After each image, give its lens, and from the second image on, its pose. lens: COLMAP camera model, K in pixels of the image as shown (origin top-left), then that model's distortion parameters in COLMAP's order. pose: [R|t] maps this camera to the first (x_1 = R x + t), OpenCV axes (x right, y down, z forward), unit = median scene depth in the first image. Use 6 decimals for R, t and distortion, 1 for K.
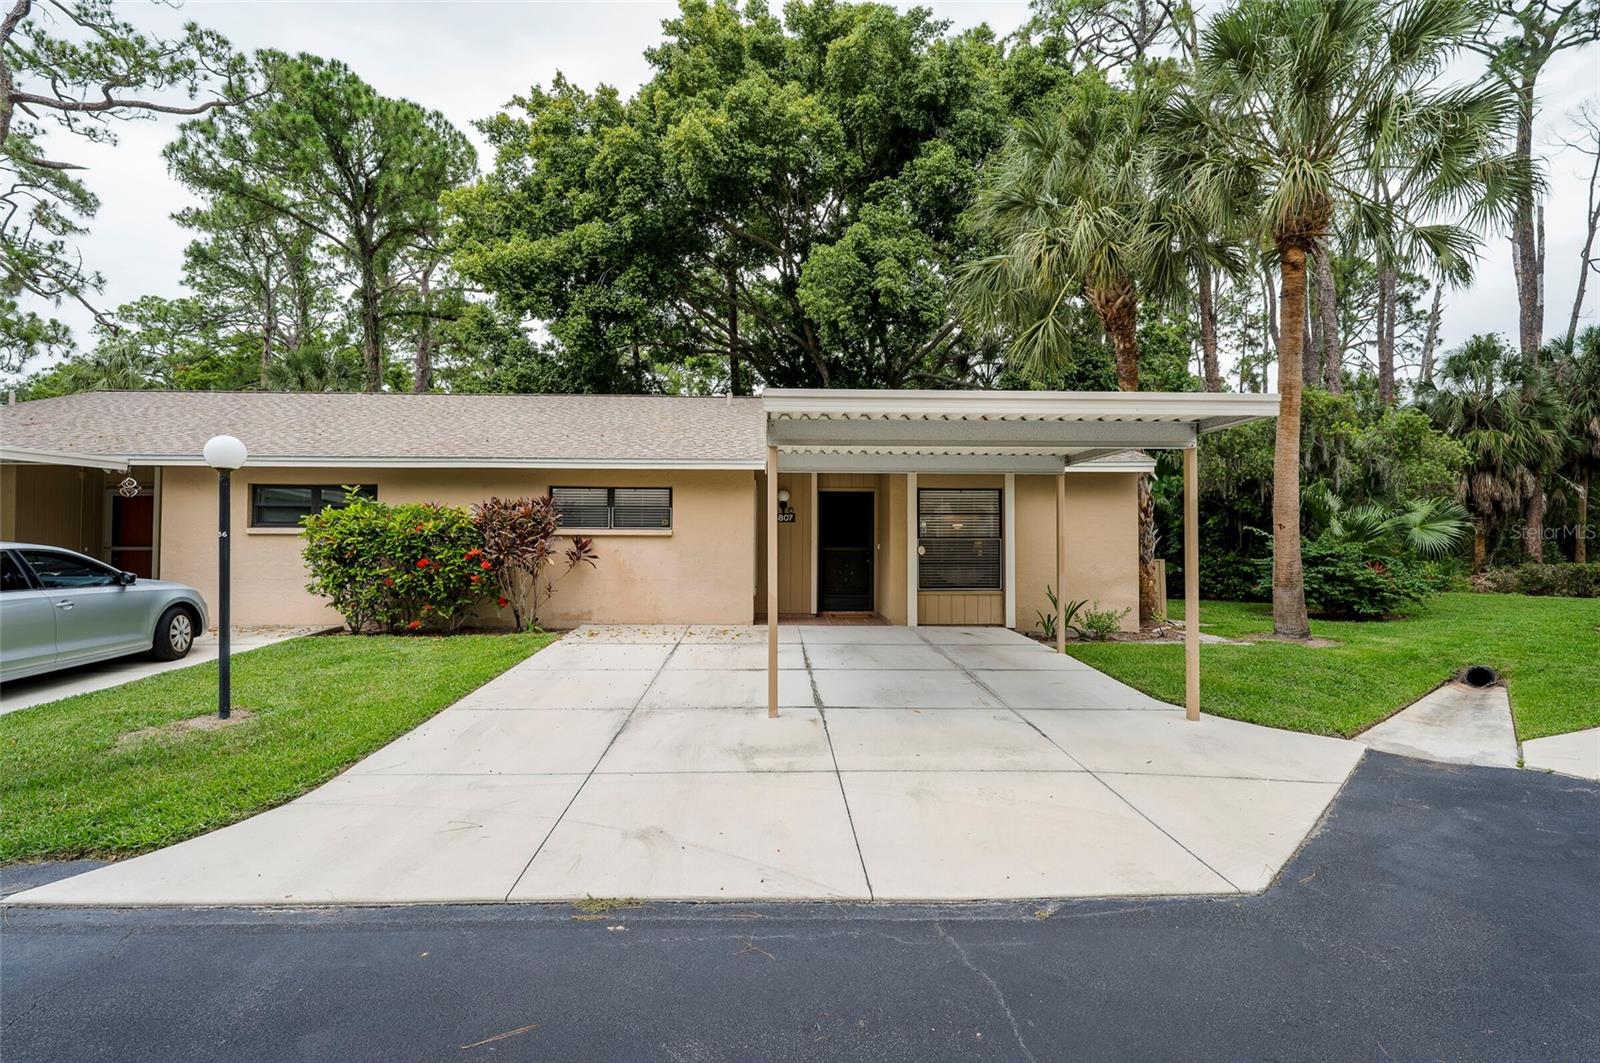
lens RADIAL K [[759.2, 0, 801.1], [0, 759.2, 523.3], [0, 0, 1]] dist [-0.001388, -0.000267]
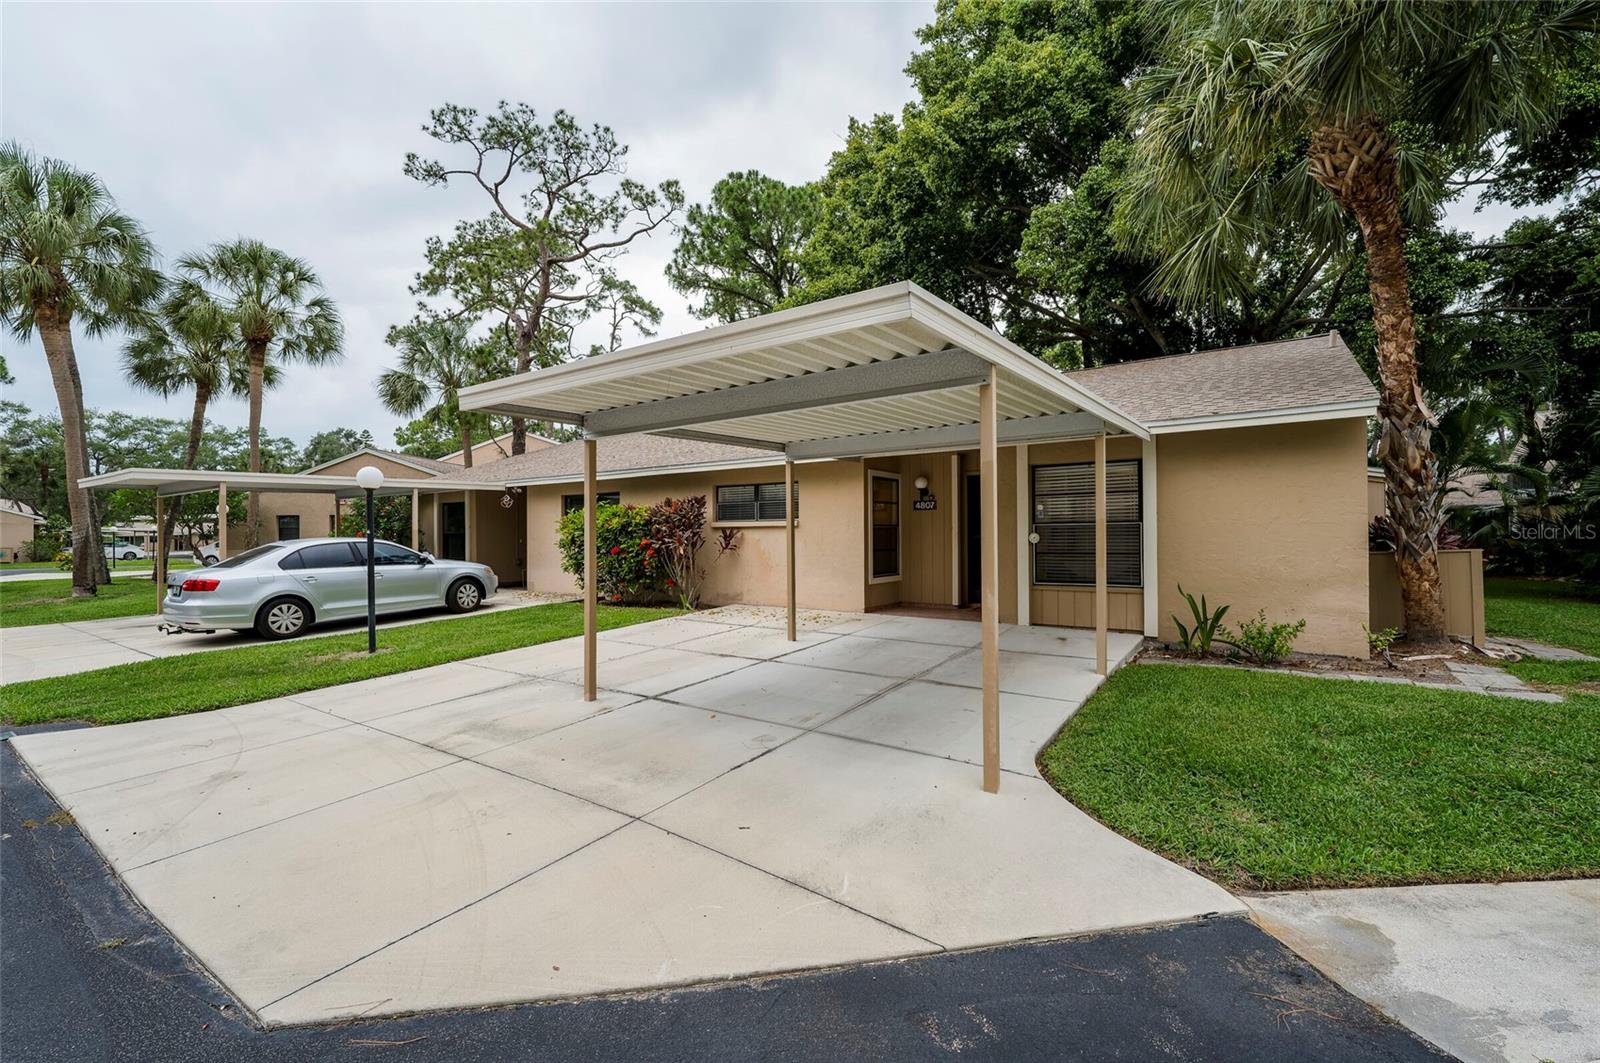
lens RADIAL K [[674.2, 0, 800.0], [0, 674.2, 531.5], [0, 0, 1]] dist [0.002481, 0.000098]
pose [[0.804162, -0.013305, -0.594262, 0.396043], [0.028225, 0.999476, 0.015816, 0.008880], [0.593740, -0.029492, 0.804116, 0.229969]]
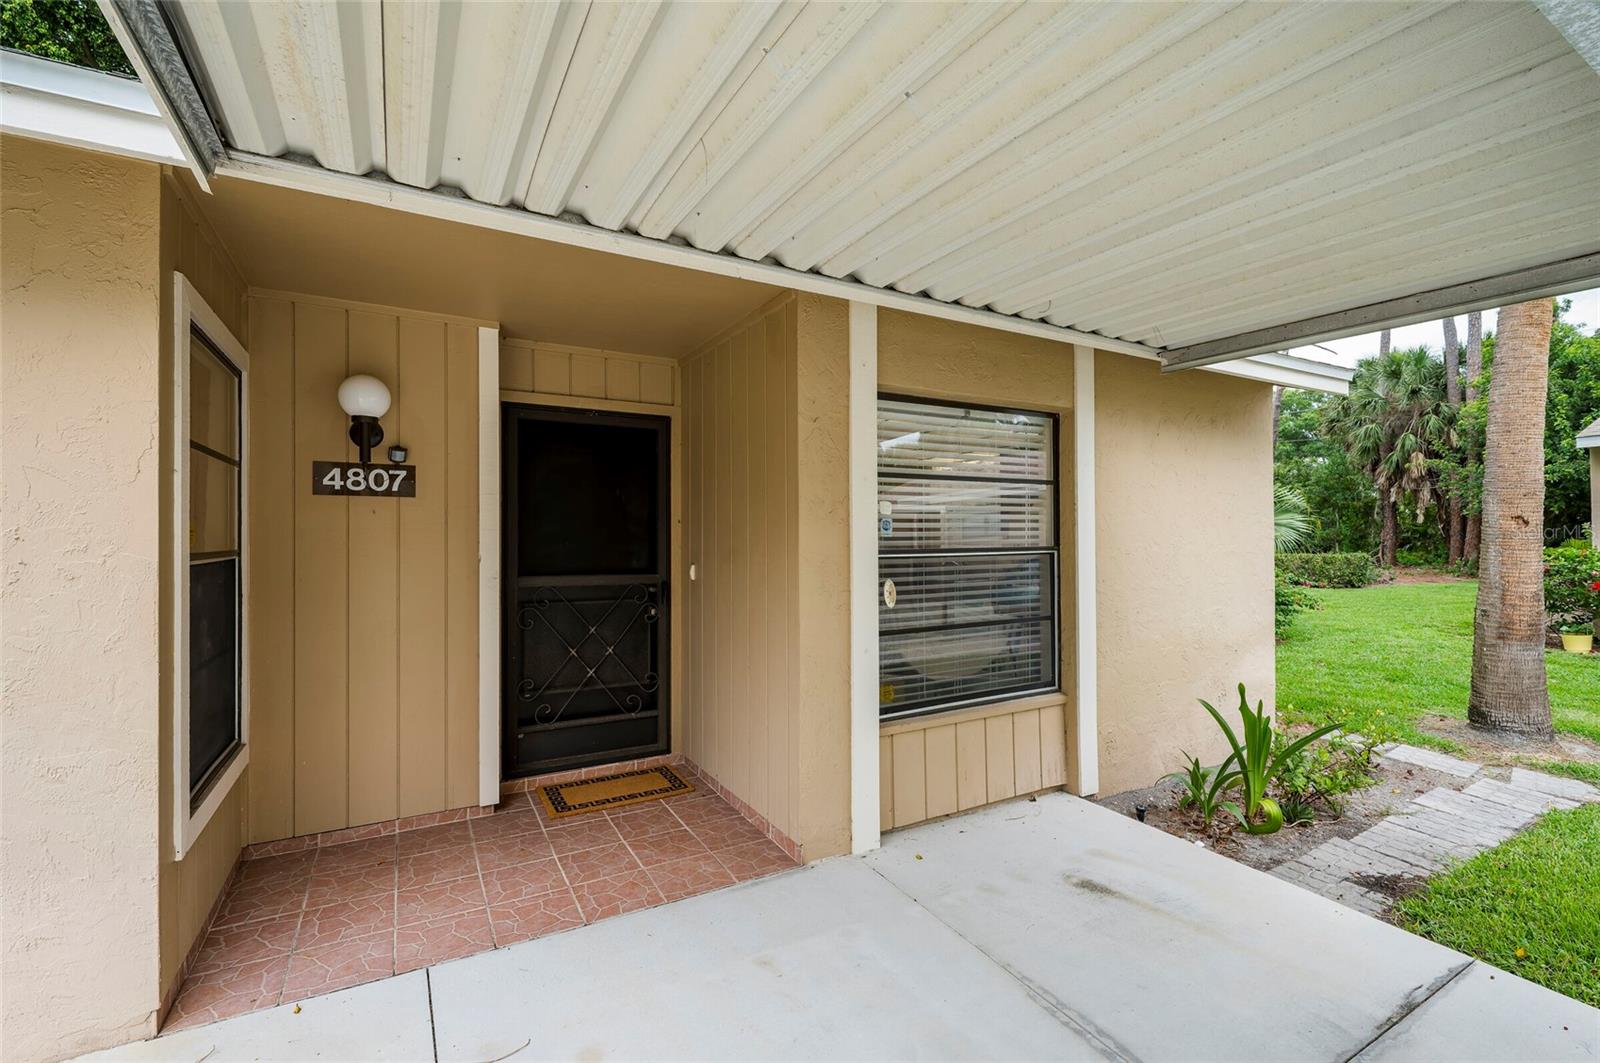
lens RADIAL K [[706.7, 0, 805.2], [0, 706.7, 531.6], [0, 0, 1]] dist [-0.000298, -0.000300]
pose [[0.881018, -0.002183, 0.473077, -0.004597], [-0.007537, 0.999798, 0.018649, 0.006089], [-0.473022, -0.019995, 0.880824, 0.765175]]
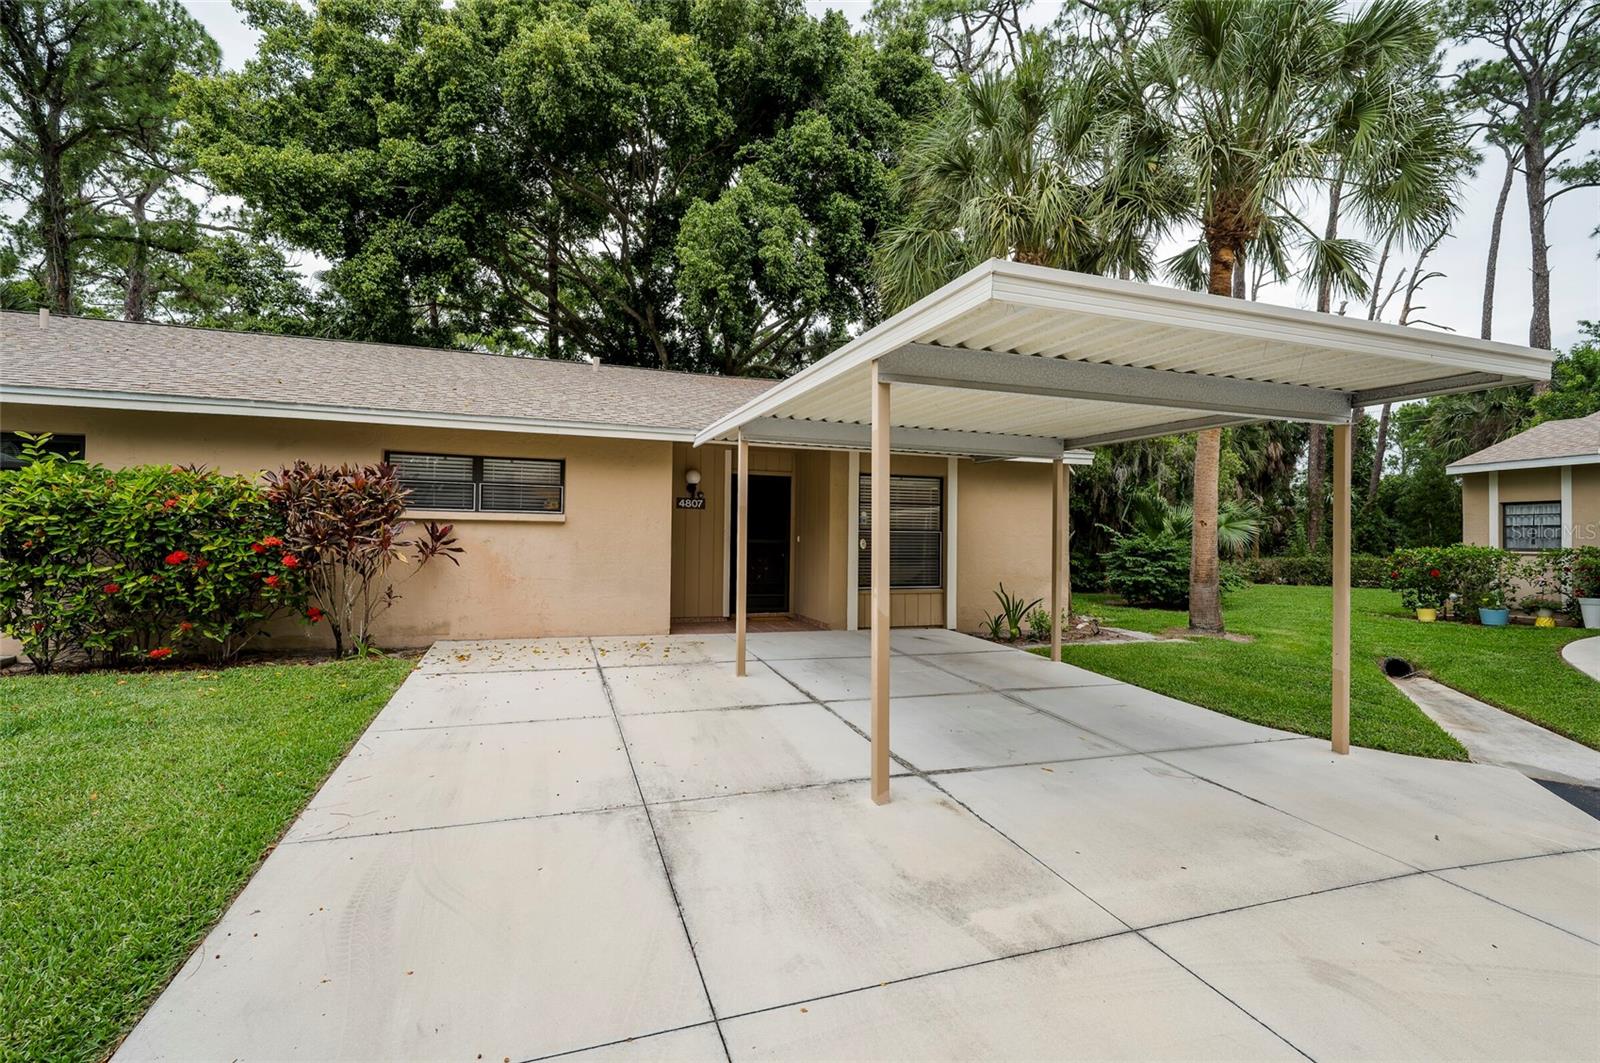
lens RADIAL K [[706.7, 0, 805.2], [0, 706.7, 531.6], [0, 0, 1]] dist [-0.000298, -0.000300]
pose [[0.954491, 0.013092, 0.297952, -0.148534], [-0.019402, 0.999646, 0.018229, 0.007746], [-0.297608, -0.023180, 0.954407, 0.238499]]
